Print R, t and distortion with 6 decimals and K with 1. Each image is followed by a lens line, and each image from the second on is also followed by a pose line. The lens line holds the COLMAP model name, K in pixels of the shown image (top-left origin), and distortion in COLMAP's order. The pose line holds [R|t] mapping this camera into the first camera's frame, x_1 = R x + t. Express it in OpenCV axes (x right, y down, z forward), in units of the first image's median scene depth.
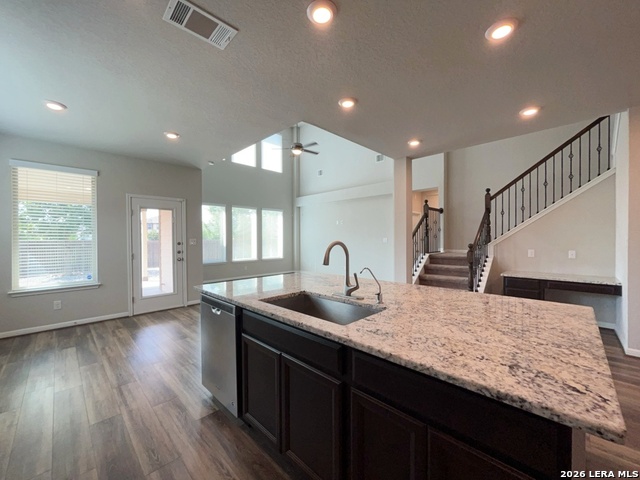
lens RADIAL K [[259.5, 0, 319.6], [0, 259.5, 240.2], [0, 0, 1]] dist [-0.000890, 0.000054]
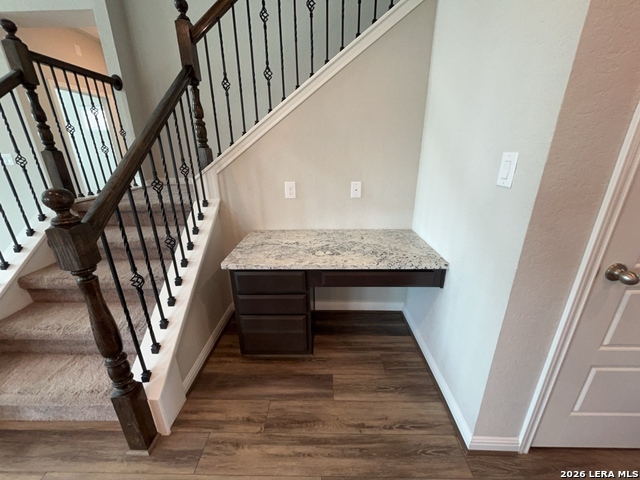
lens RADIAL K [[259.5, 0, 321.6], [0, 259.5, 240.8], [0, 0, 1]] dist [-0.000890, 0.000054]
pose [[0.722740, -0.230223, 0.651647, 0.301159], [0.009588, 0.946135, 0.323630, -0.005598], [-0.691053, -0.227652, 0.686017, 0.352089]]
